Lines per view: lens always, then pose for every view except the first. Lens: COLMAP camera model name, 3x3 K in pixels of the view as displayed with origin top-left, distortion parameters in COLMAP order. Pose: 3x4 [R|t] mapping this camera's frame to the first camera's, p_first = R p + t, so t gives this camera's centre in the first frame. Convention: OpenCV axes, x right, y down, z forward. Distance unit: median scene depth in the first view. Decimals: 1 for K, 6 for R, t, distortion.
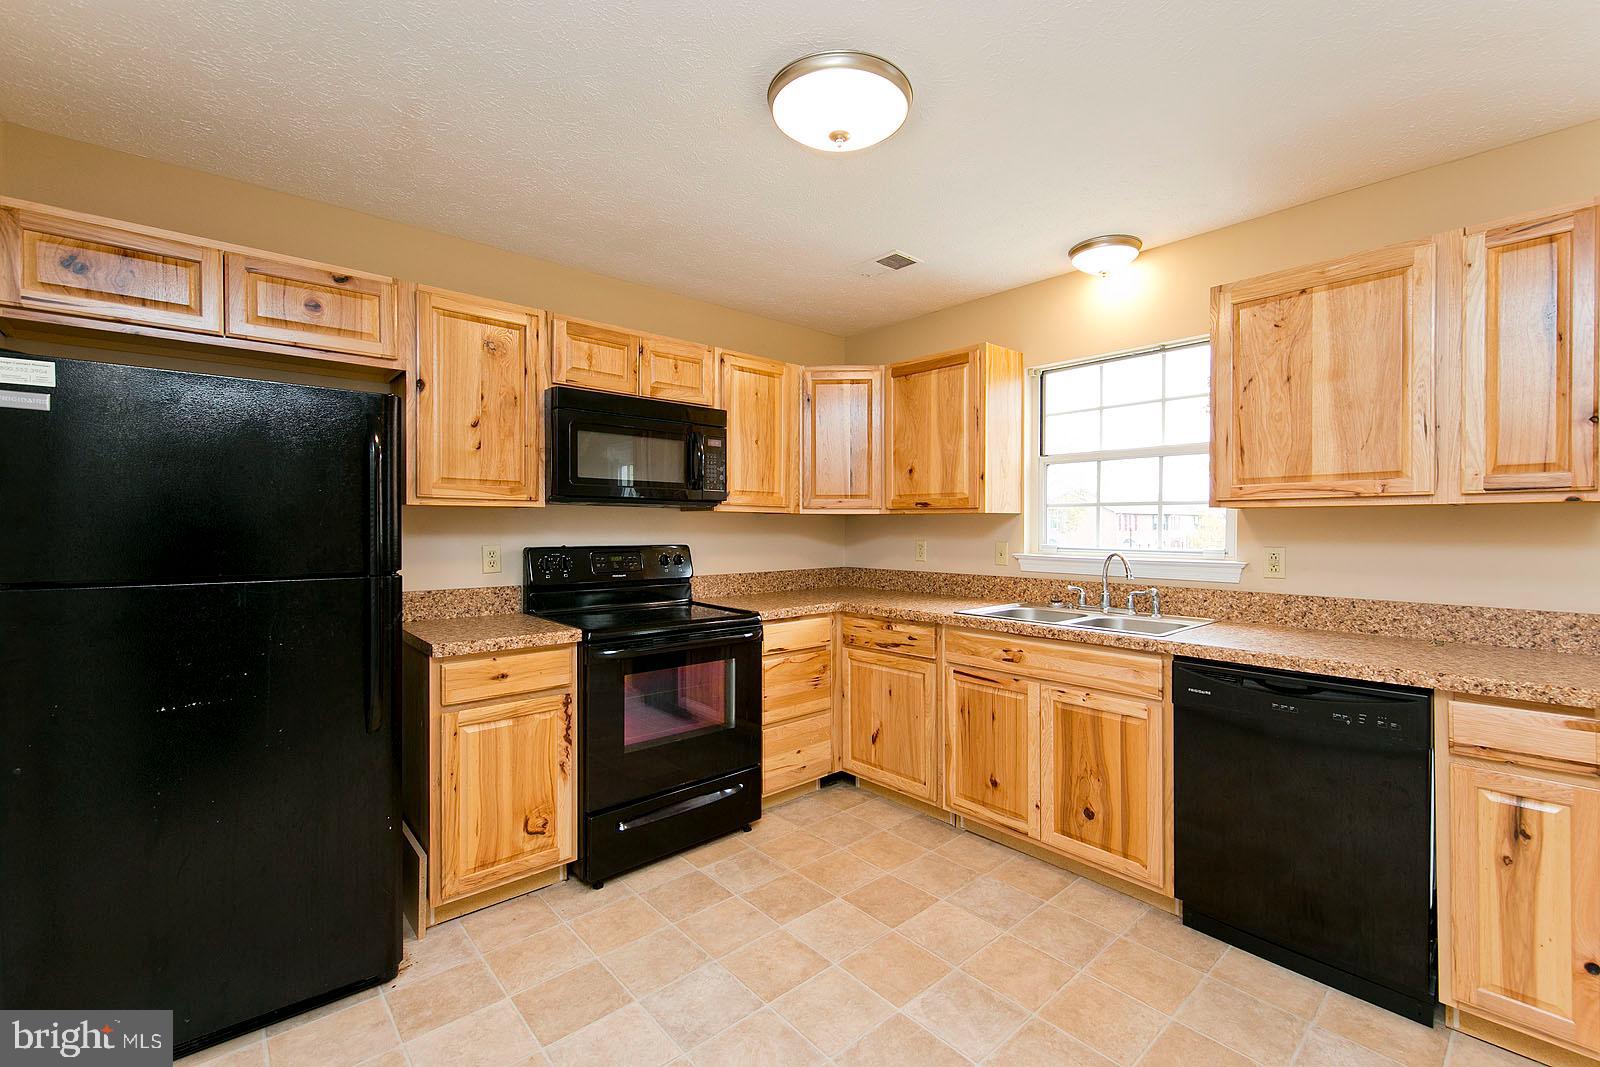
lens RADIAL K [[639.7, 0, 833.5], [0, 639.7, 565.9], [0, 0, 1]] dist [0.019720, -0.007484]
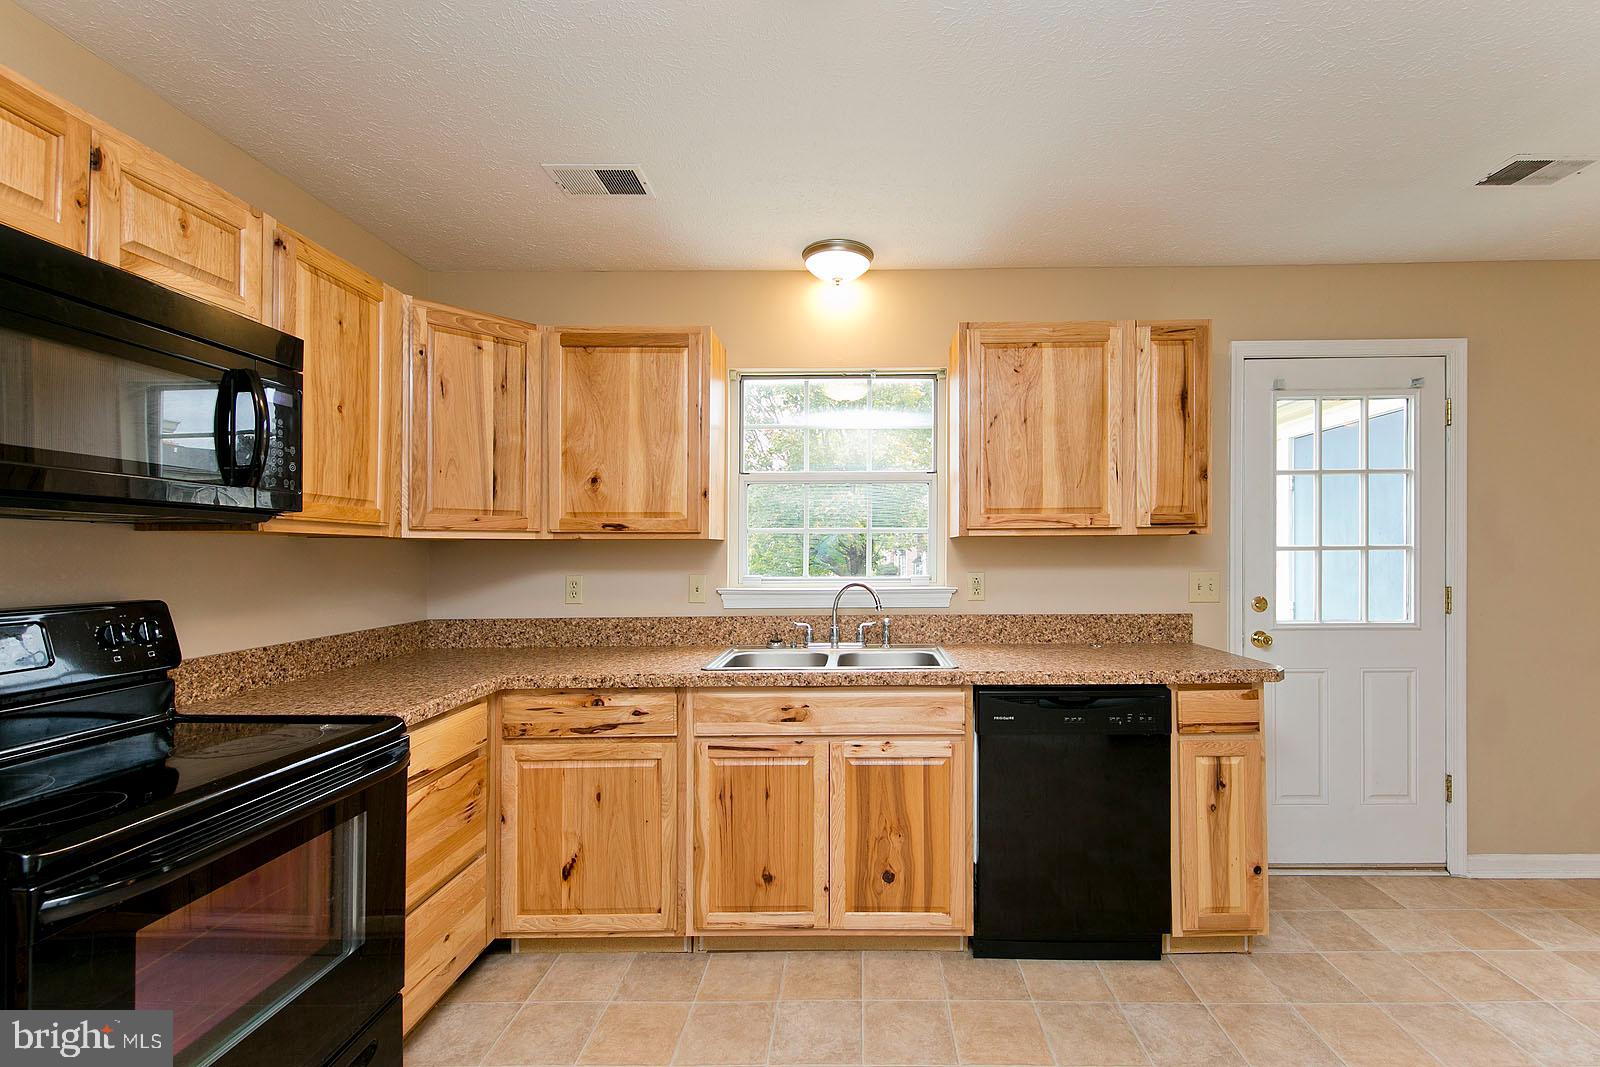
lens RADIAL K [[675.3, 0, 866.4], [0, 675.3, 571.4], [0, 0, 1]] dist [0.018430, -0.008372]
pose [[0.709342, -0.025988, 0.704385, -0.266438], [0.052028, 0.998524, -0.015554, -0.023340], [-0.702942, 0.047681, 0.709647, 0.325422]]
